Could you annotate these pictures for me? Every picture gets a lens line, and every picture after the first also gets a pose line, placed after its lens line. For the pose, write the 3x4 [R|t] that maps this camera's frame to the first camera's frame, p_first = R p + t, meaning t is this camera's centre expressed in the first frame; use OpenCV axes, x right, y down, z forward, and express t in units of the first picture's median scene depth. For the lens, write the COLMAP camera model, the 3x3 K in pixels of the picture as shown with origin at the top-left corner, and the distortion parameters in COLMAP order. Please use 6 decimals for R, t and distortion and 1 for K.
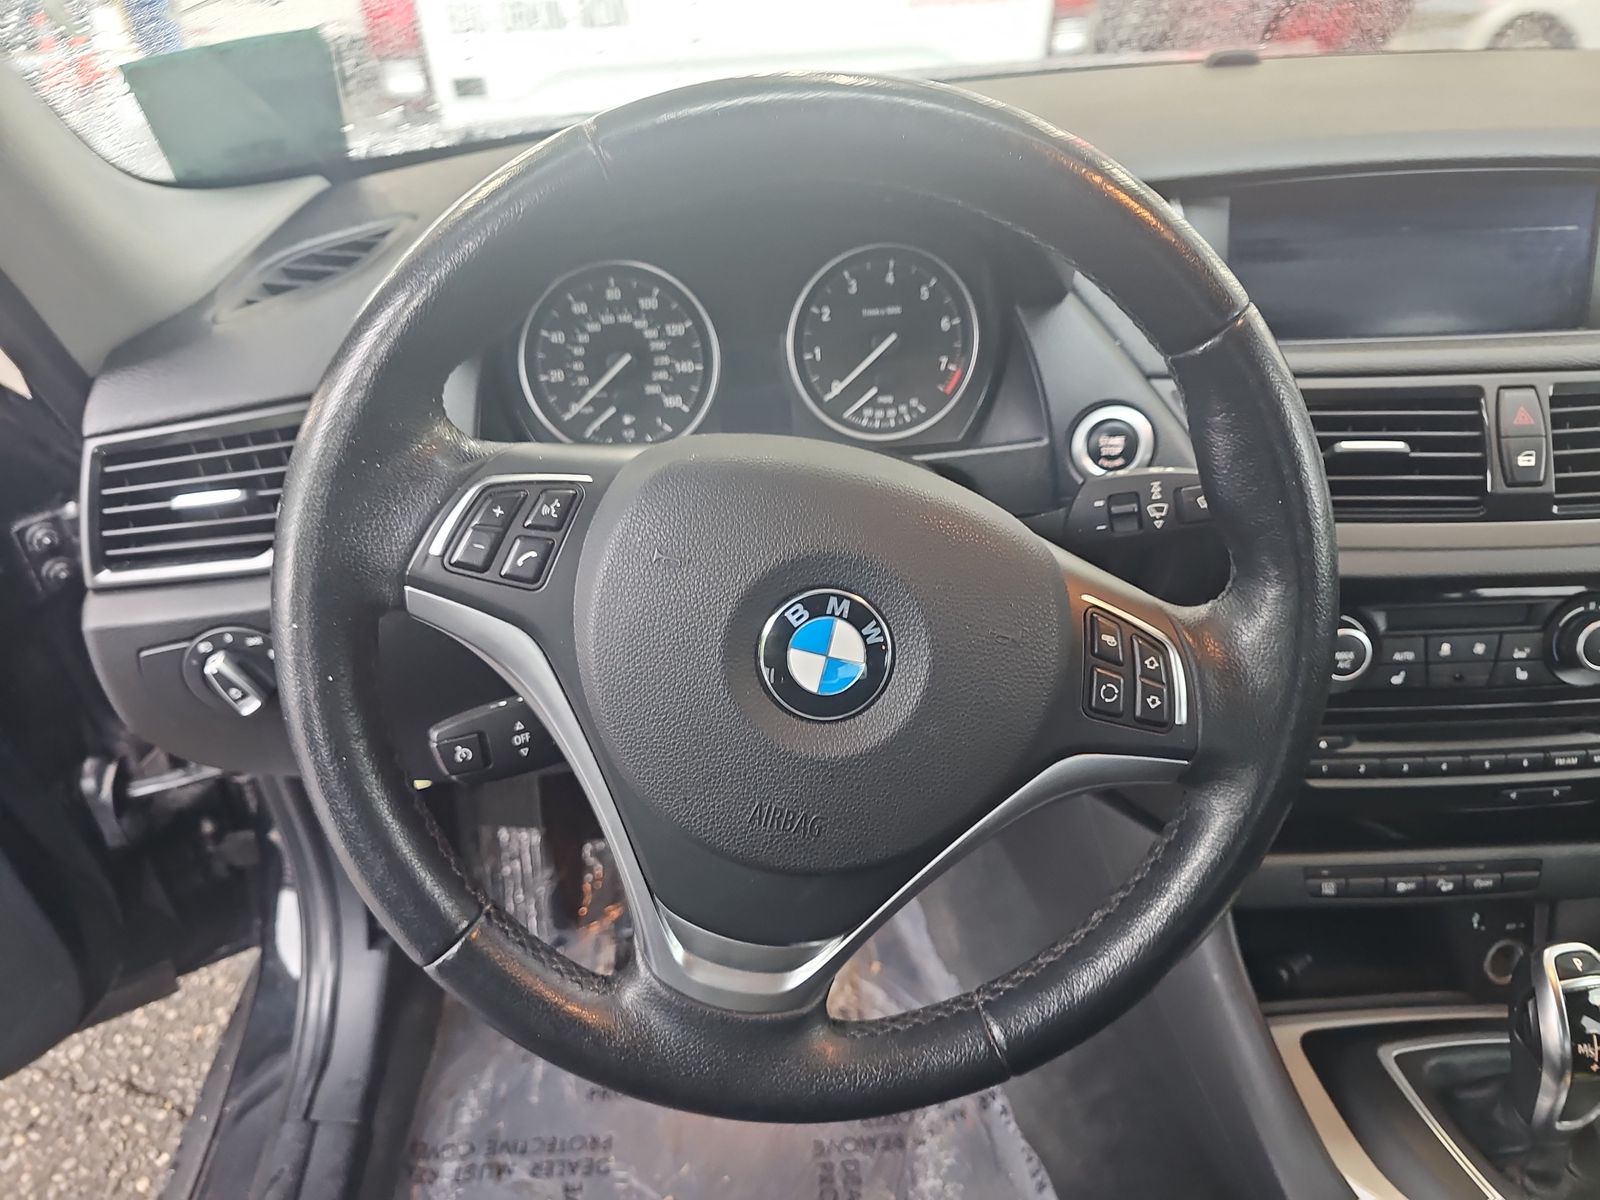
lens RADIAL K [[915.8, 0, 800.0], [0, 915.8, 600.0], [0, 0, 1]] dist [0.015024, 0.000835]
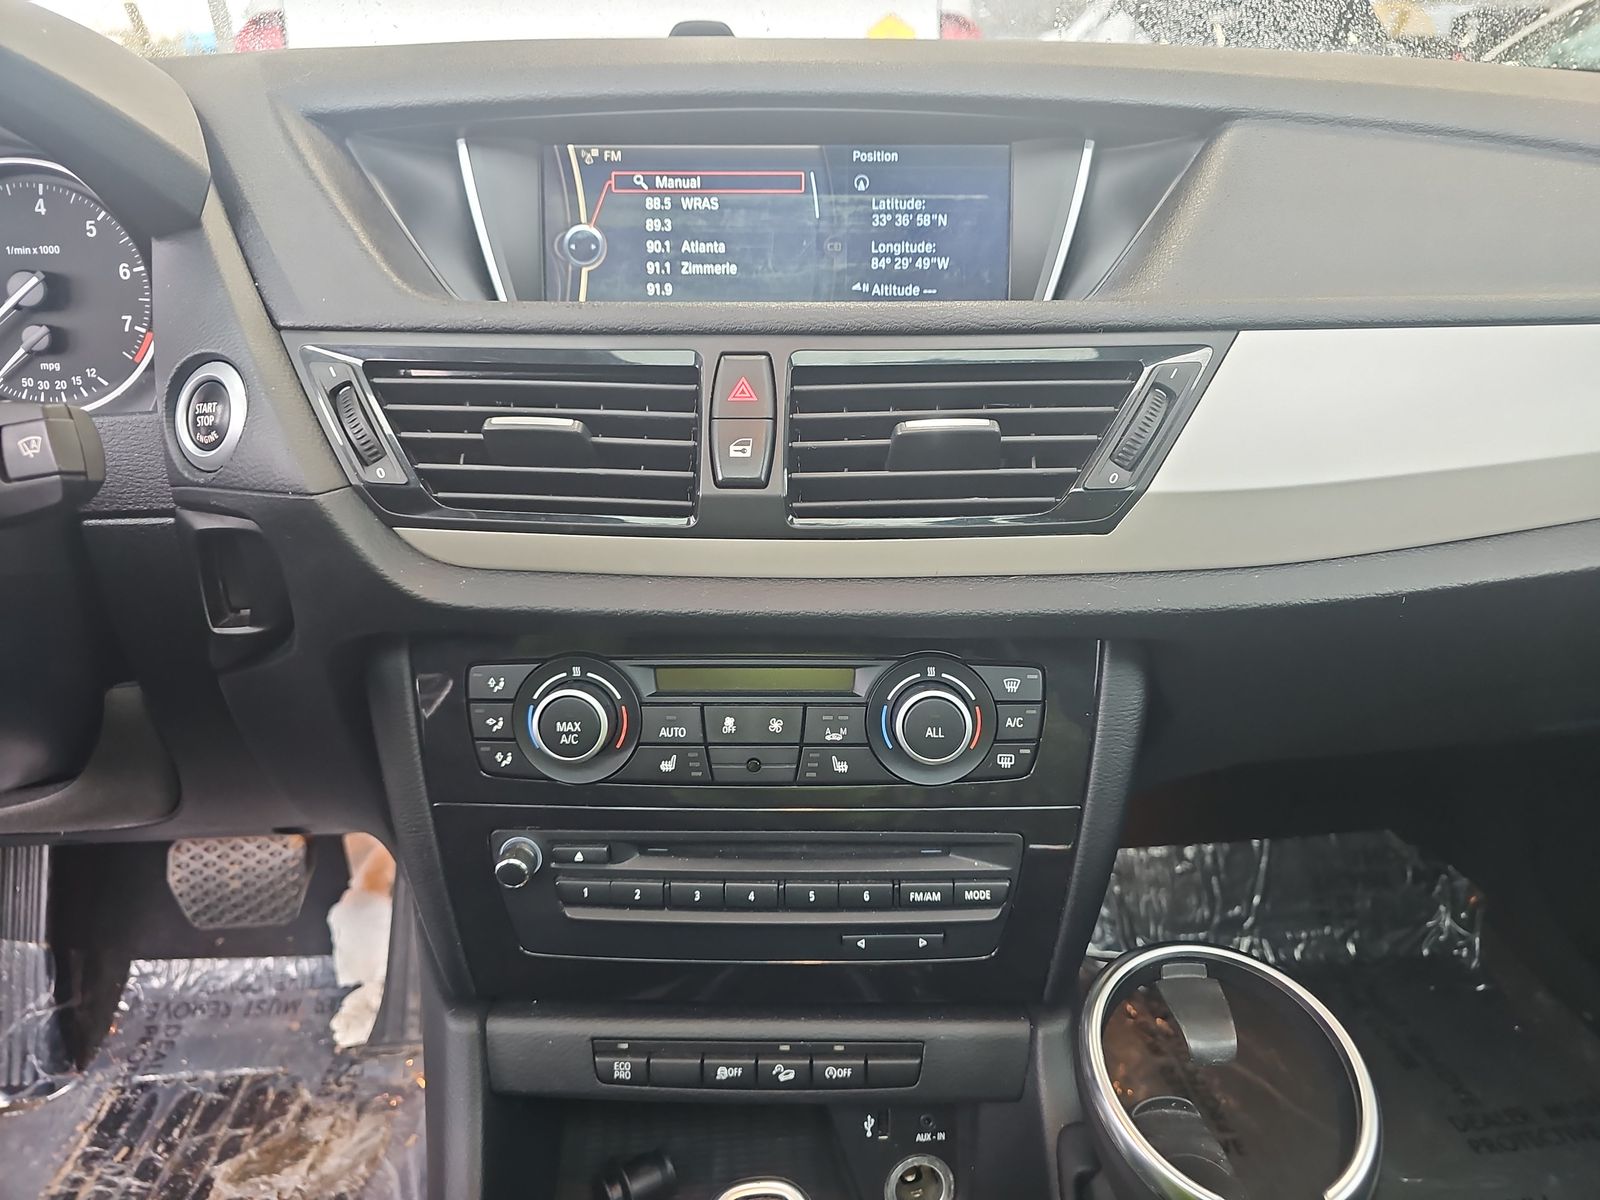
lens RADIAL K [[915.8, 0, 800.0], [0, 915.8, 600.0], [0, 0, 1]] dist [0.015024, 0.000835]
pose [[0.998842, 0.039641, -0.027281, 0.755219], [-0.042675, 0.991675, -0.121486, 0.040268], [0.022238, 0.122509, 0.992218, 0.282308]]
